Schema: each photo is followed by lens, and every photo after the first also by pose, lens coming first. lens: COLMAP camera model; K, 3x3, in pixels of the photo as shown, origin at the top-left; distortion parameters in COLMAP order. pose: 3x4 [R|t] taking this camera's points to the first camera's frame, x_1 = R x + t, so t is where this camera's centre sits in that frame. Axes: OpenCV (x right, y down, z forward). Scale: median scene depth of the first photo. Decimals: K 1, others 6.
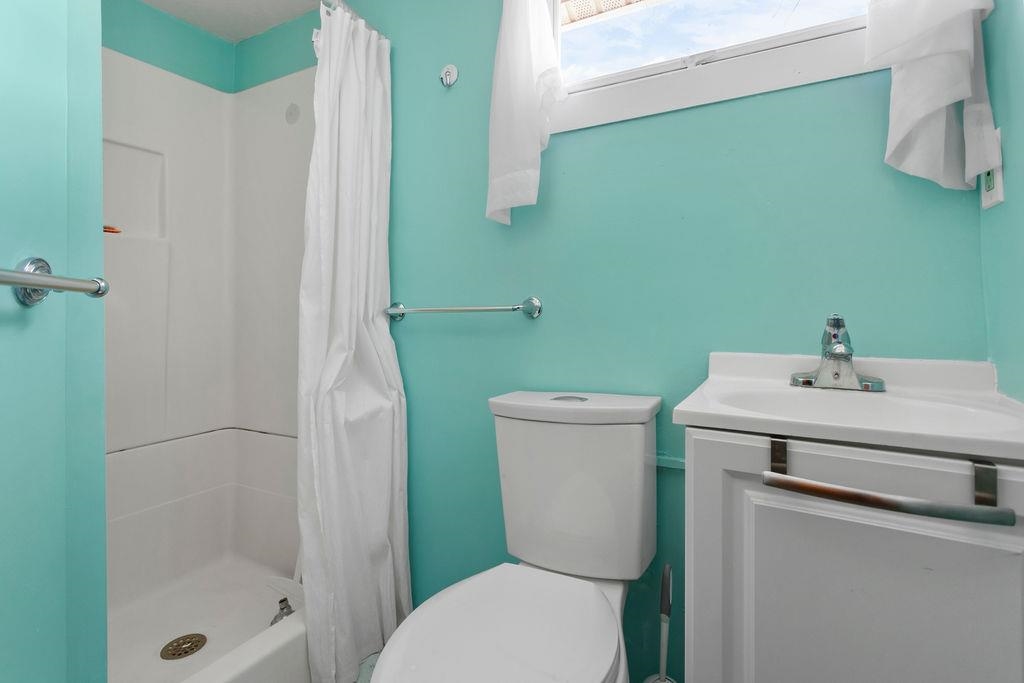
lens RADIAL K [[495.7, 0, 511.8], [0, 495.7, 322.4], [0, 0, 1]] dist [0.001066, 0.000273]
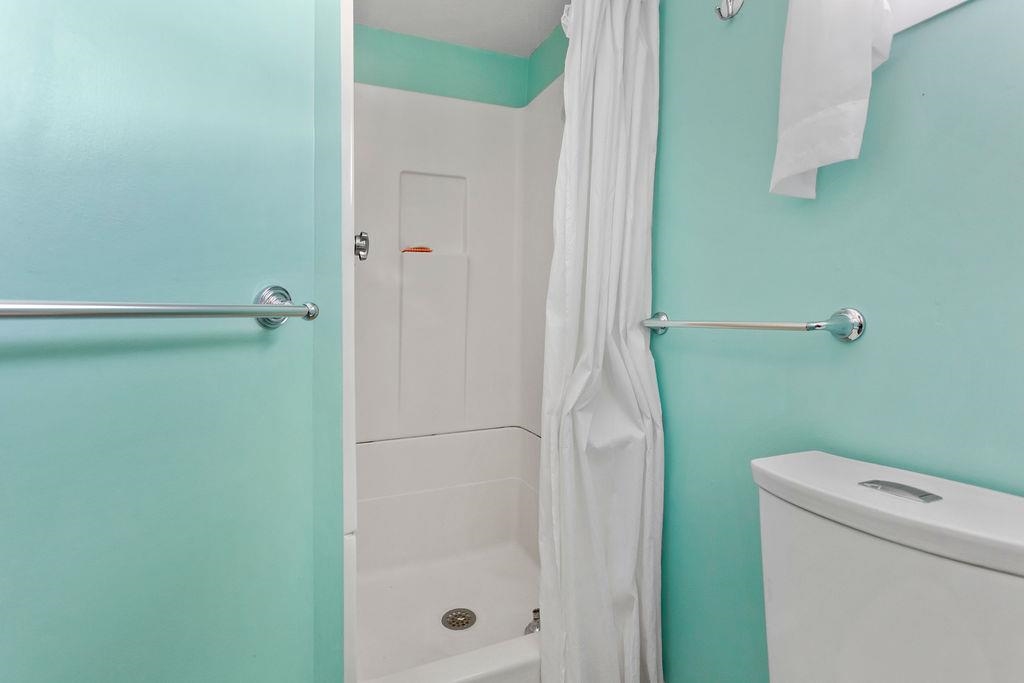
lens RADIAL K [[483.2, 0, 512.0], [0, 483.2, 341.5], [0, 0, 1]] dist [-0.000721, -0.000204]
pose [[0.782820, 0.042985, -0.620762, 0.101146], [-0.012608, 0.998502, 0.053243, -0.040944], [0.622120, -0.033853, 0.782189, 0.279012]]
